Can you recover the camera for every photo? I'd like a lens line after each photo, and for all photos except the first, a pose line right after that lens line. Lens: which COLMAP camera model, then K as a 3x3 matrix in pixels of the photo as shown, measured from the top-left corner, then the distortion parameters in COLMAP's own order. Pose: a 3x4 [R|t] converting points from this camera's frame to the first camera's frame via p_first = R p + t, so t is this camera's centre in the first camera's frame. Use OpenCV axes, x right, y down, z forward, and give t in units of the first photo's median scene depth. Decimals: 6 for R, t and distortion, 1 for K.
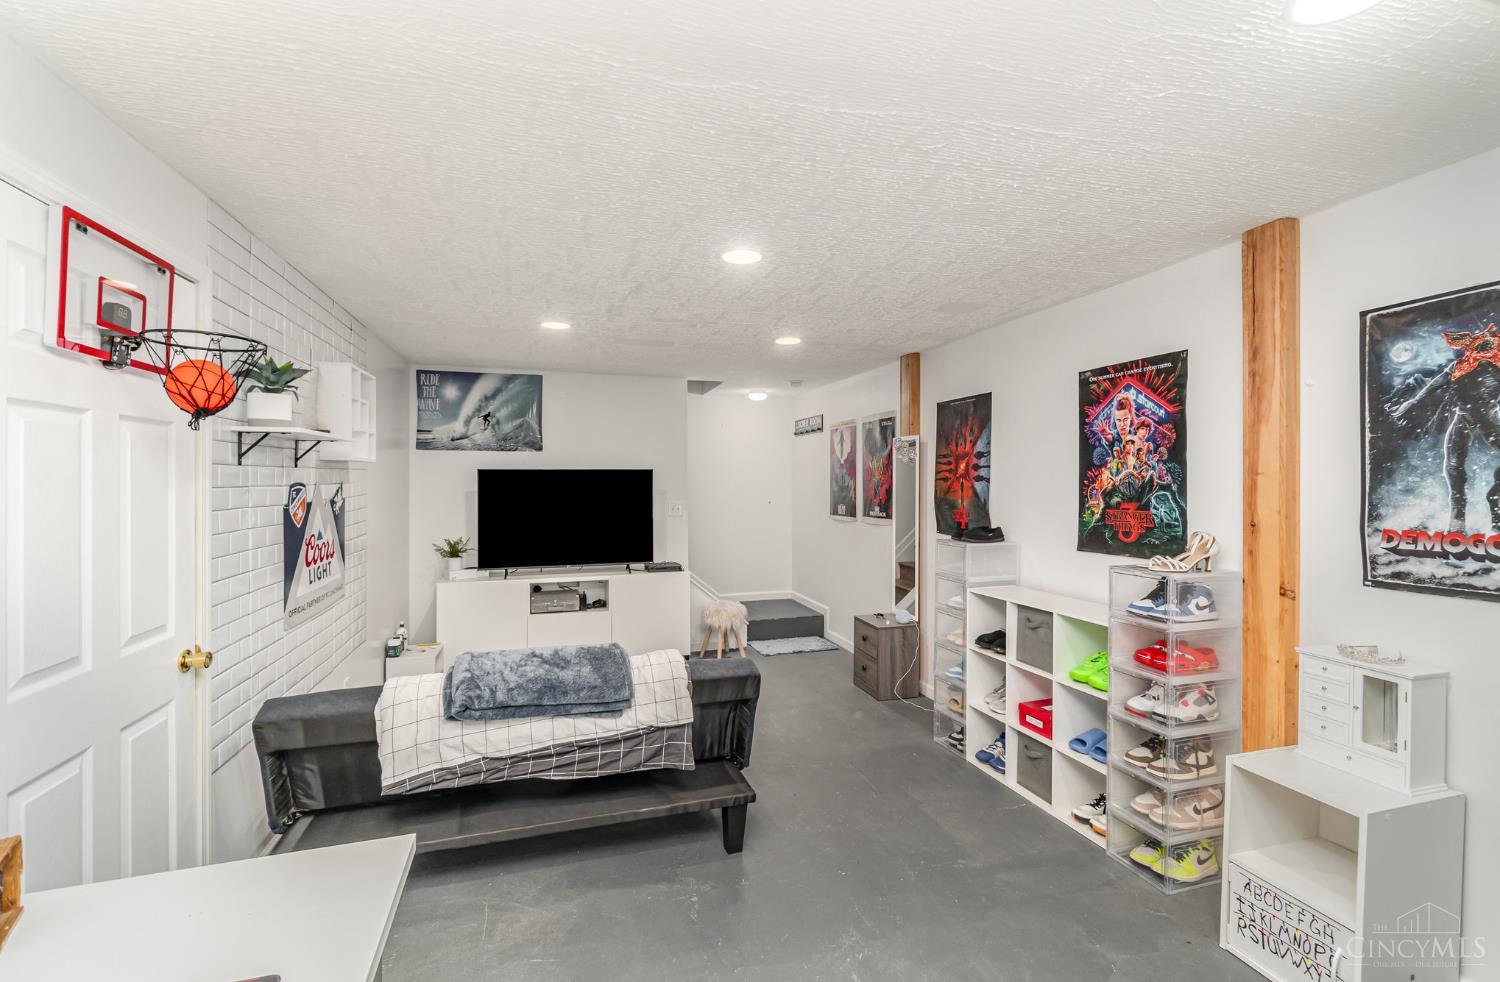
lens RADIAL K [[665.6, 0, 749.9], [0, 665.6, 484.5], [0, 0, 1]] dist [-0.003525, 0.002231]
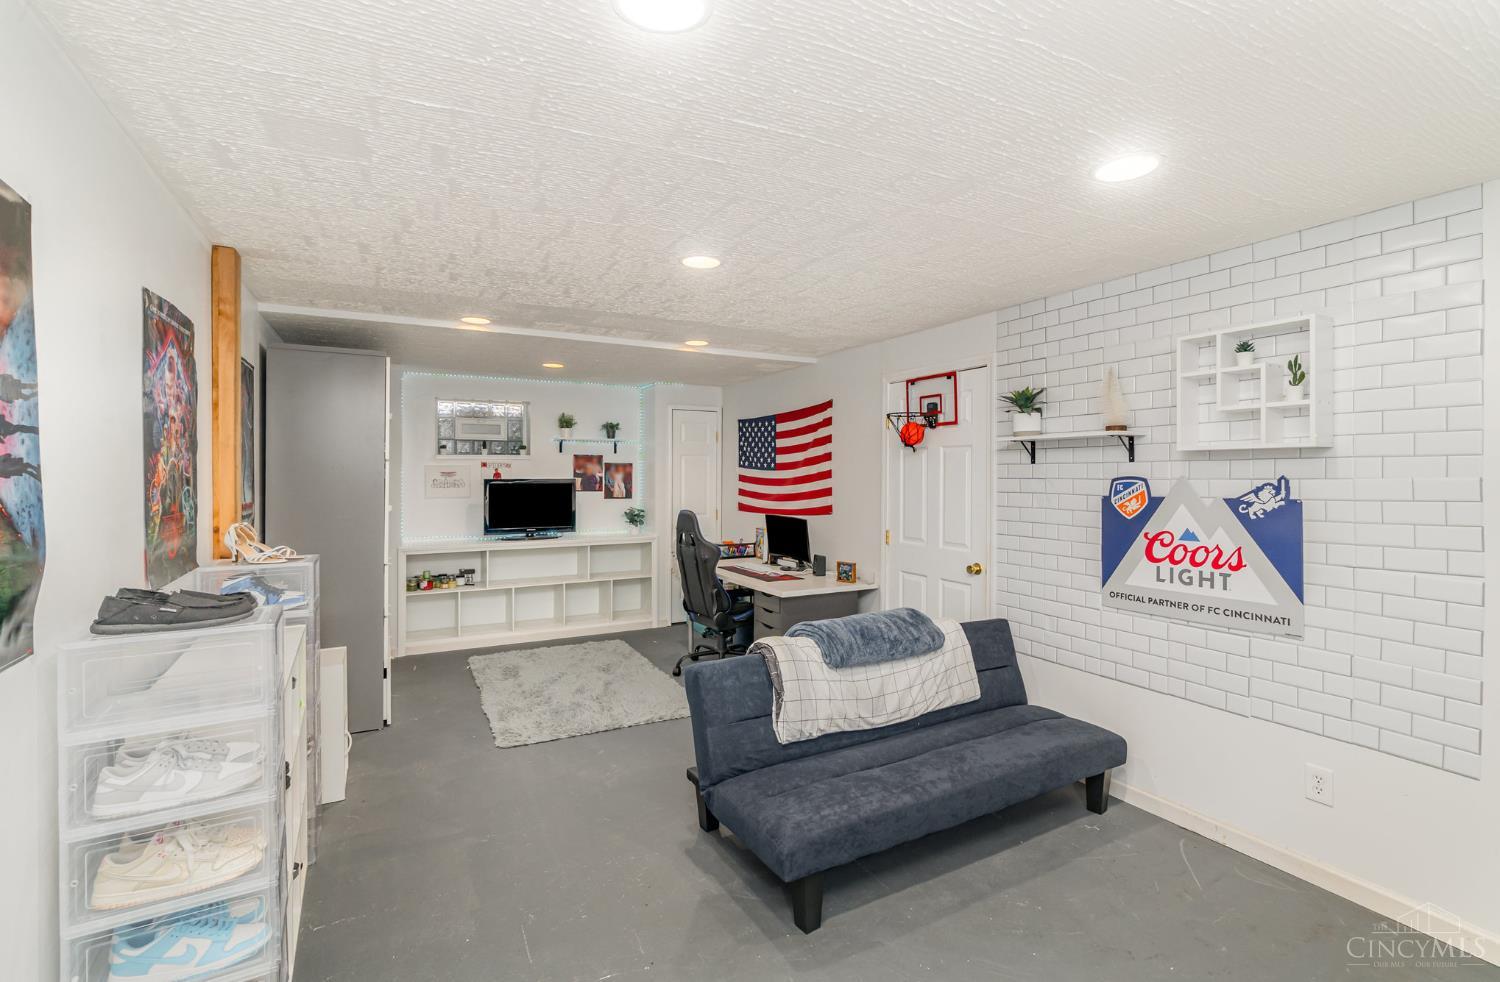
lens RADIAL K [[665.6, 0, 757.0], [0, 665.6, 480.2], [0, 0, 1]] dist [-0.003525, 0.002231]
pose [[-0.979194, 0.000410, -0.202926, 0.104455], [-0.002835, 0.999873, 0.015701, -0.010899], [0.202907, 0.015950, -0.979068, 1.846995]]
